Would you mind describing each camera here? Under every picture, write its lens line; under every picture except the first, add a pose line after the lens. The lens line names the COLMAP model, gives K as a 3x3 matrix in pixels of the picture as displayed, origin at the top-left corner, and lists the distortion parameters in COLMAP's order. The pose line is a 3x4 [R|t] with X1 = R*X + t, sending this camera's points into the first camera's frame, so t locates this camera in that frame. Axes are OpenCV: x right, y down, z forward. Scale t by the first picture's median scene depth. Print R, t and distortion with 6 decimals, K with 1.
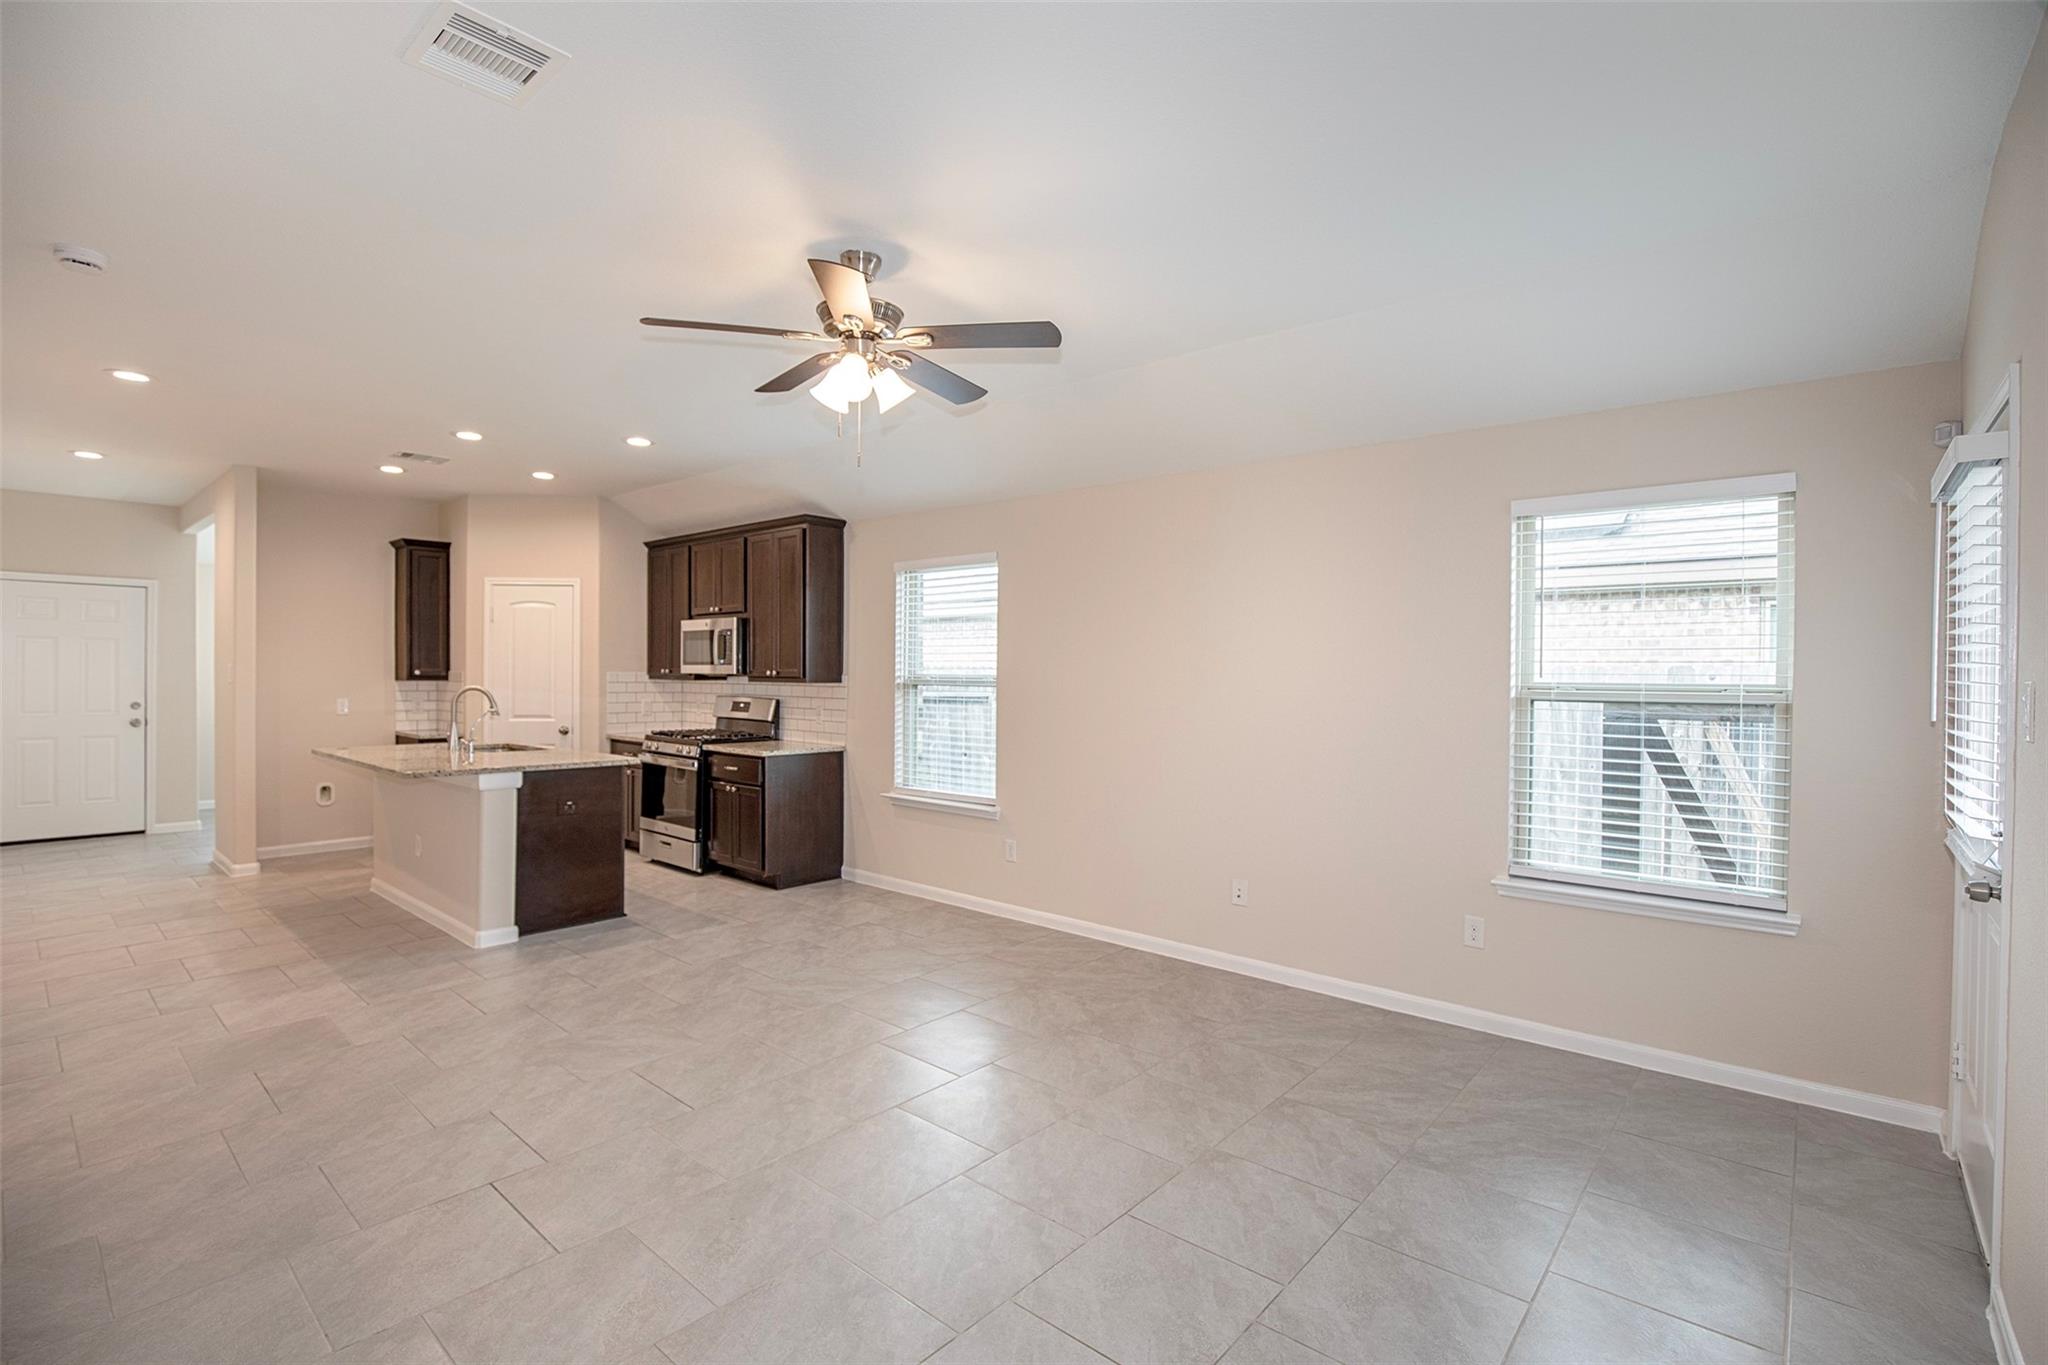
lens RADIAL K [[937.8, 0, 1033.8], [0, 937.8, 680.5], [0, 0, 1]] dist [-0.024690, 0.000969]
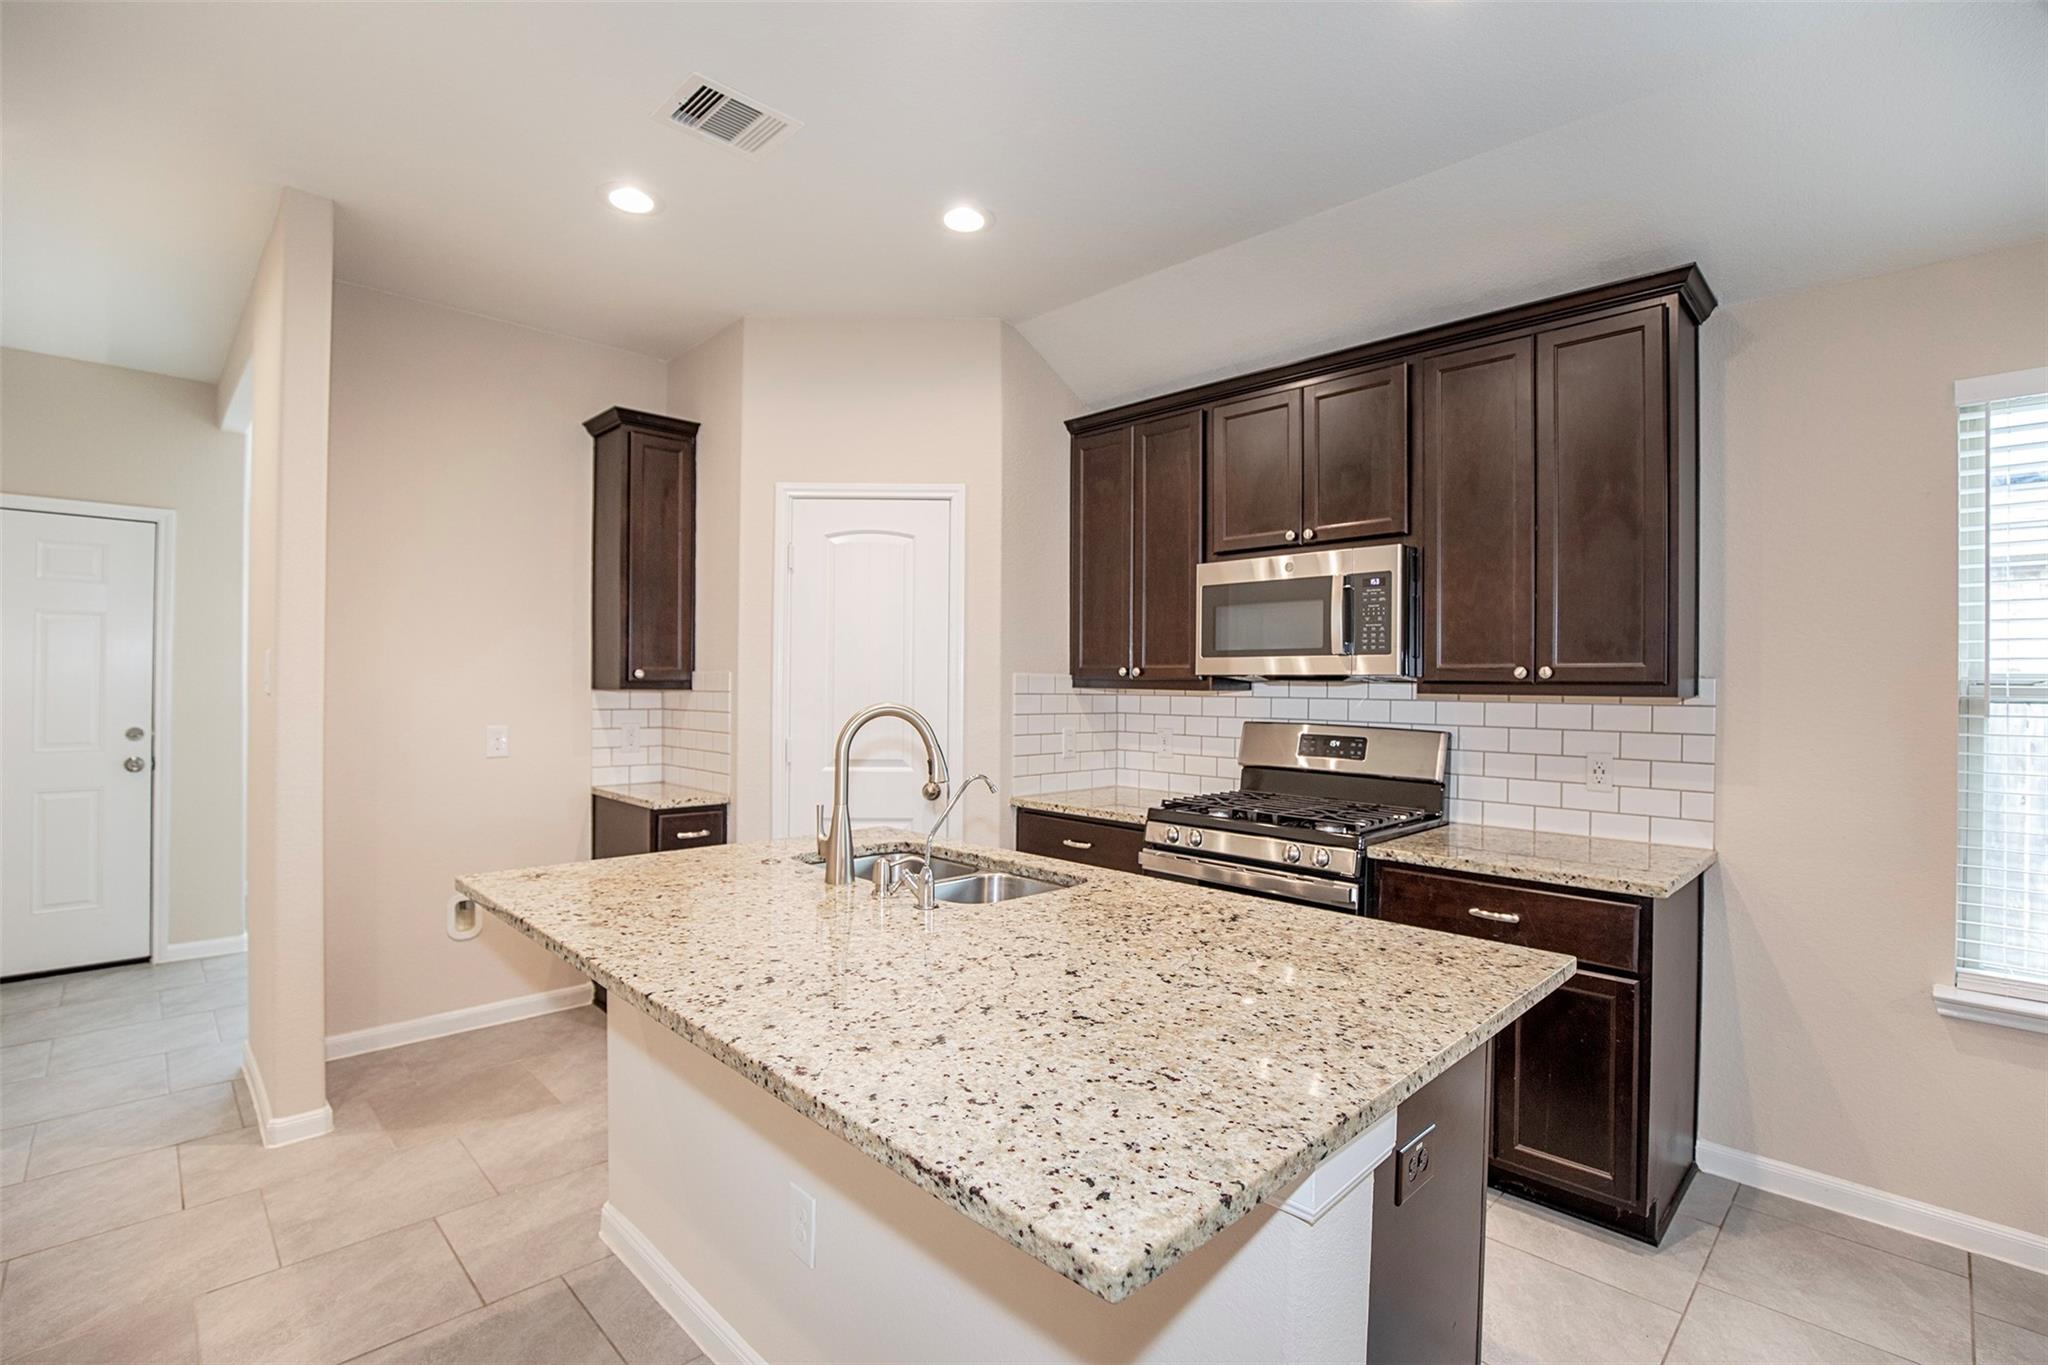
lens RADIAL K [[937.8, 0, 1042.4], [0, 937.8, 673.5], [0, 0, 1]] dist [-0.024690, 0.000969]
pose [[0.997876, -0.002324, -0.065098, -0.444011], [0.001685, 0.999950, -0.009876, -0.004012], [0.065118, 0.009746, 0.997830, 0.544282]]
